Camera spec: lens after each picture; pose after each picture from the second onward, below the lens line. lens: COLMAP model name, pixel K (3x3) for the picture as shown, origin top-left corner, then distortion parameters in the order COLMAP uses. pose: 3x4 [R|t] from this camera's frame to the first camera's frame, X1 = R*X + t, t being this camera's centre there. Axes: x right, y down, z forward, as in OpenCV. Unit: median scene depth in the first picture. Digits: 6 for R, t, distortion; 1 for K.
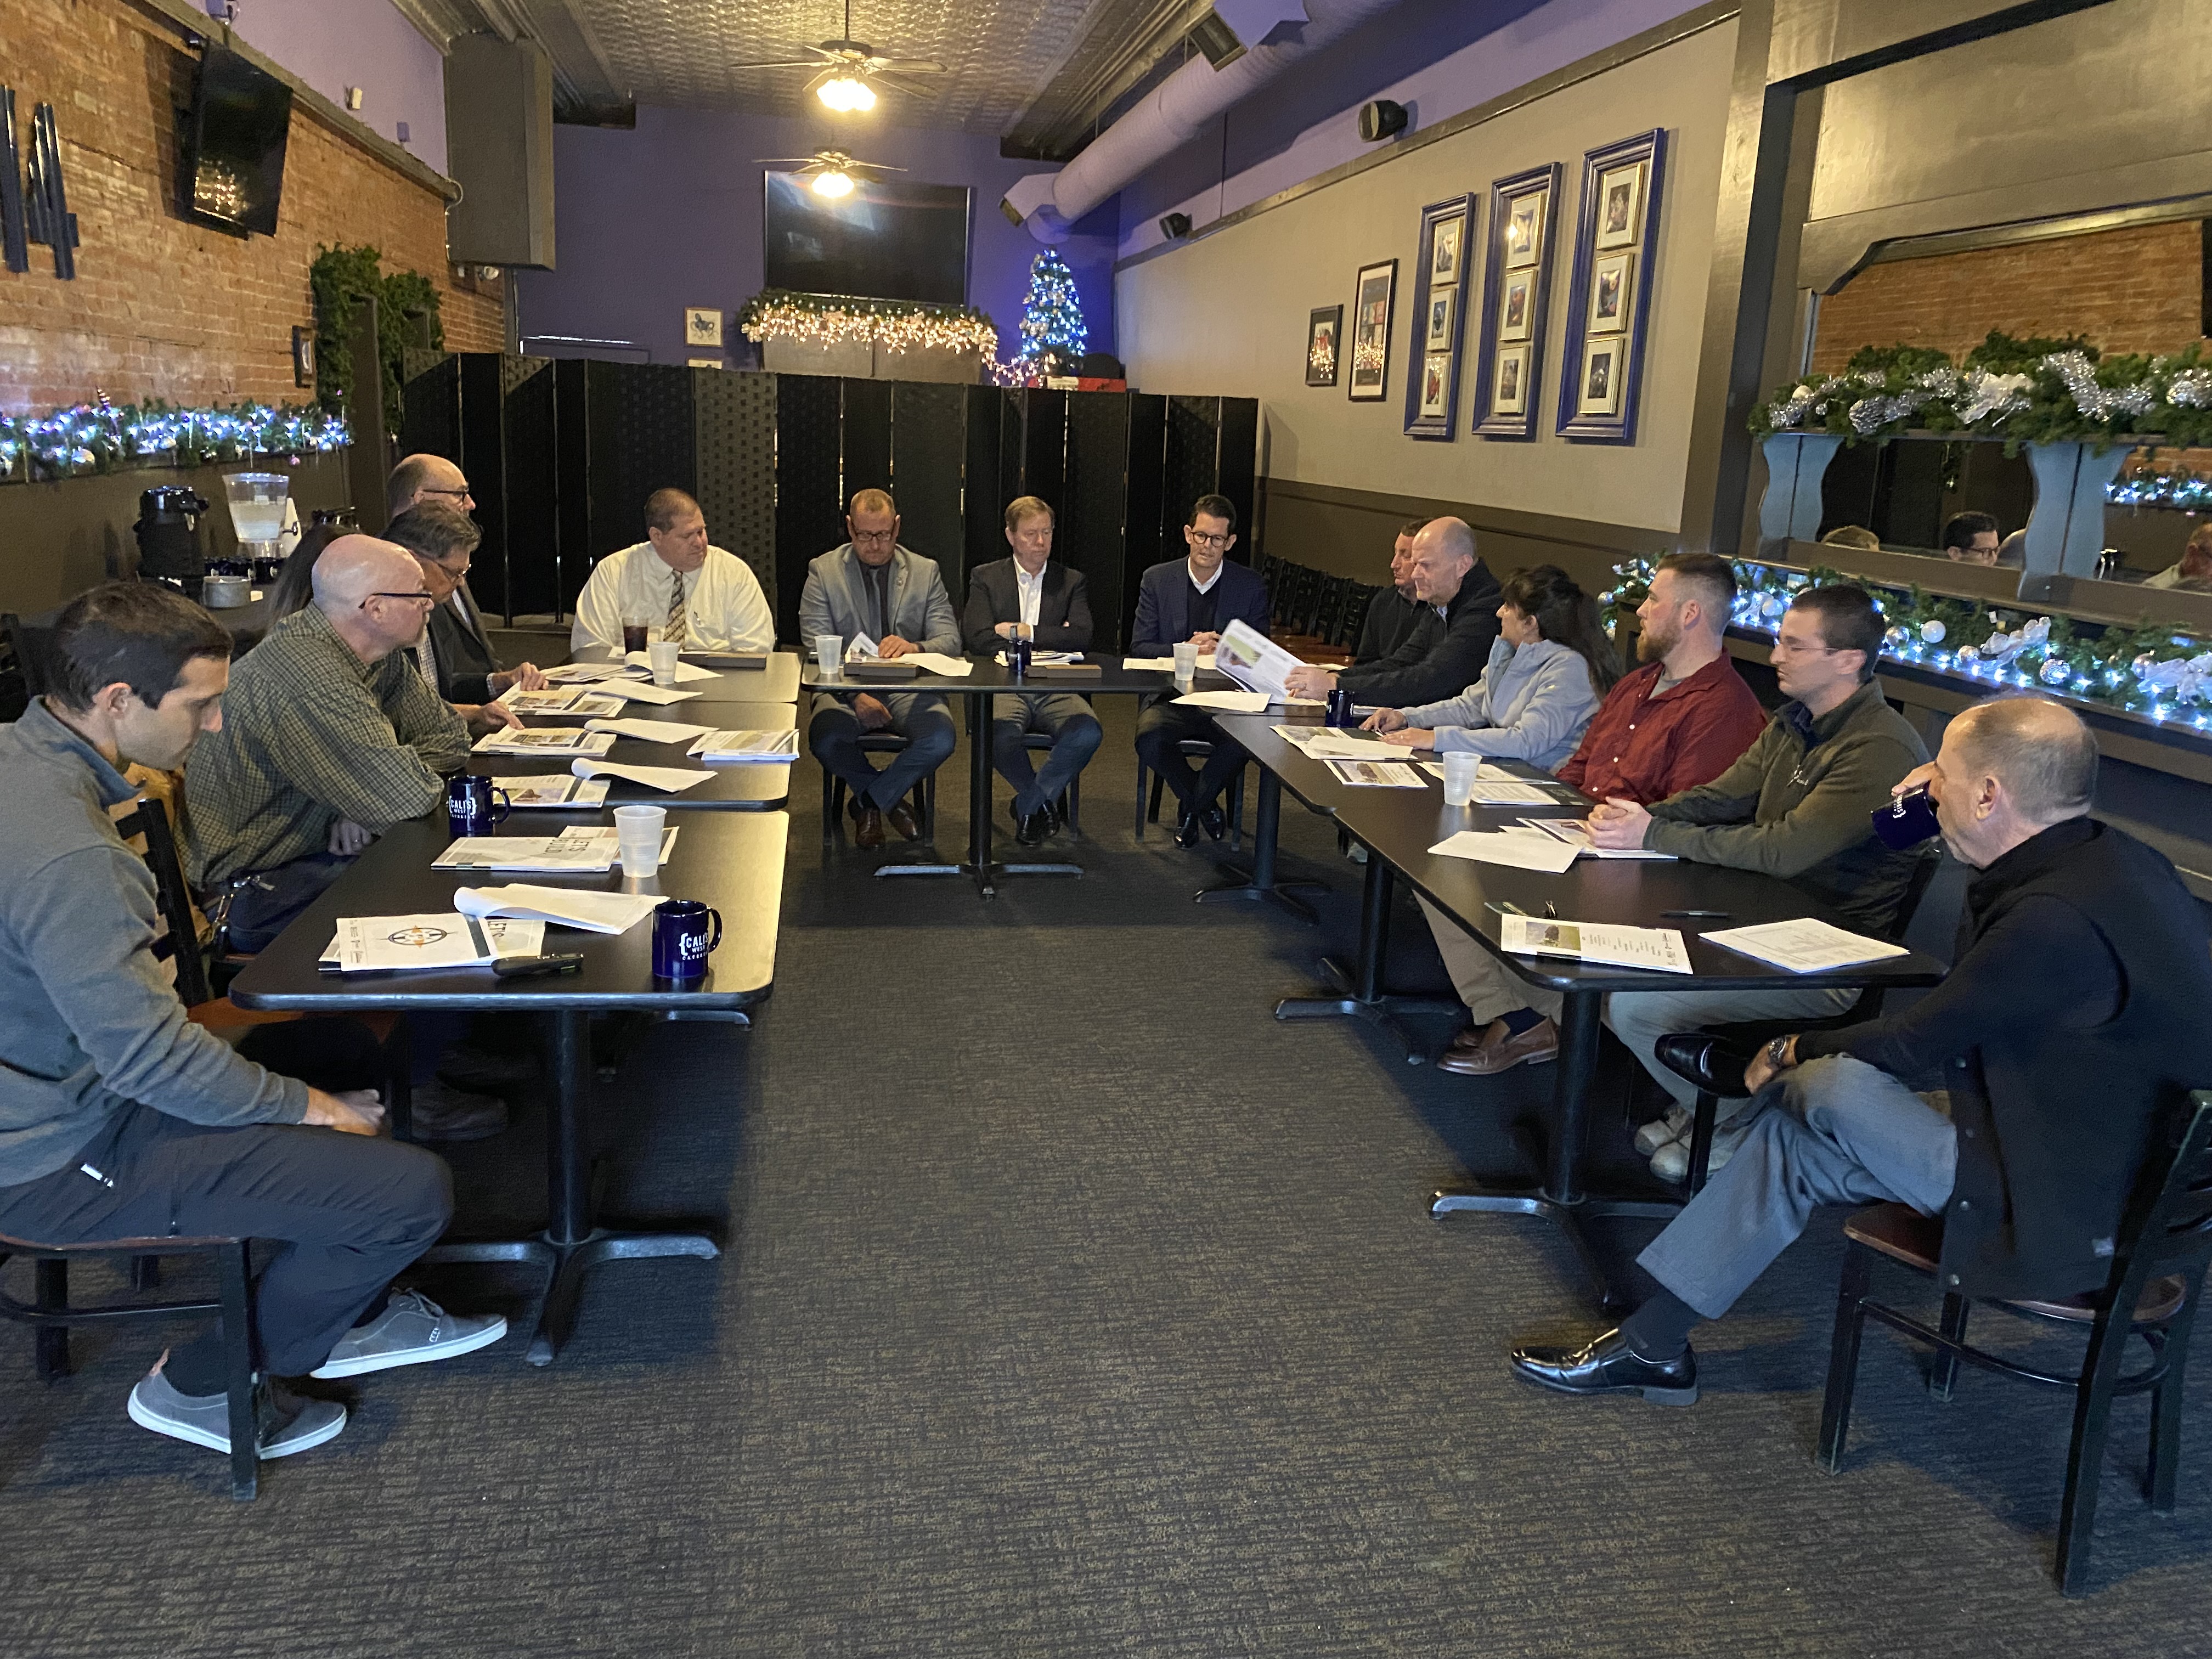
lens RADIAL K [[1670.1, 0, 1108.0], [0, 1670.1, 830.1], [0, 0, 1]] dist [0.004330, 0.000589]
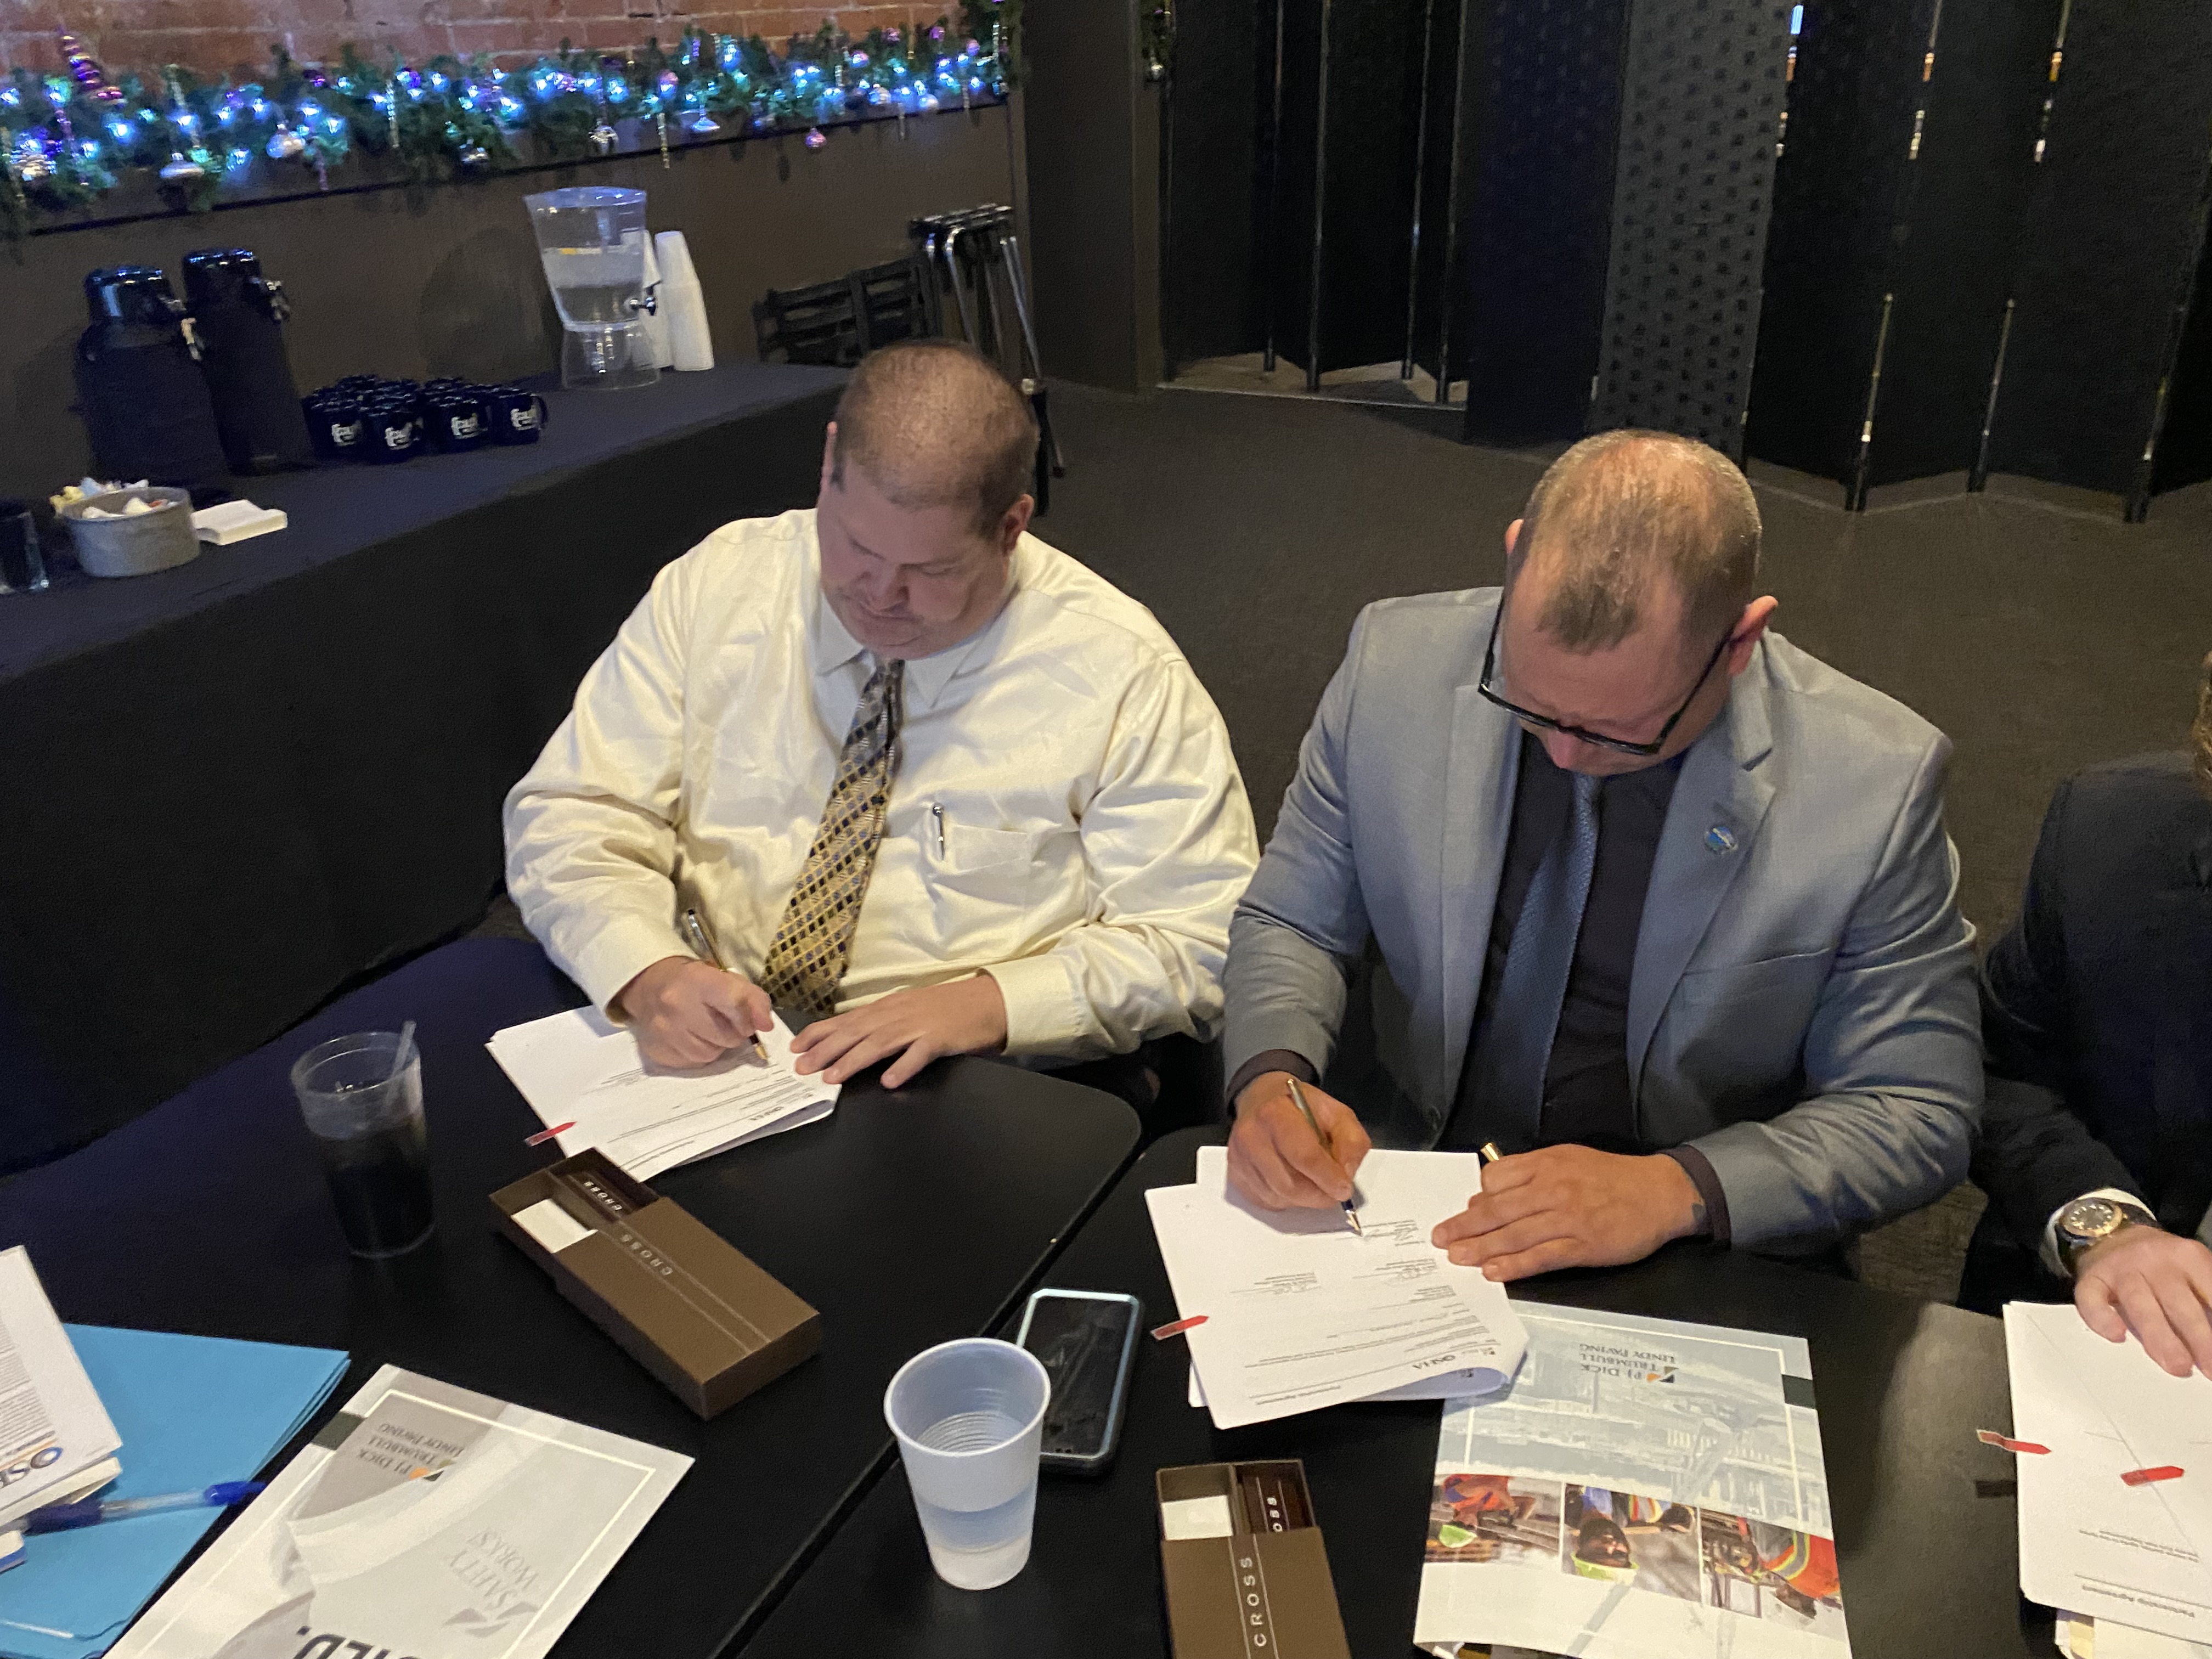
lens RADIAL K [[1771.3, 0, 1112.8], [0, 1771.3, 814.7], [0, 0, 1]] dist [-0.000561, 0.016044]
pose [[0.808991, 0.186579, -0.557424, -0.049441], [-0.076706, 0.973689, 0.214585, -0.156369], [0.582795, -0.130840, 0.802017, 0.639991]]
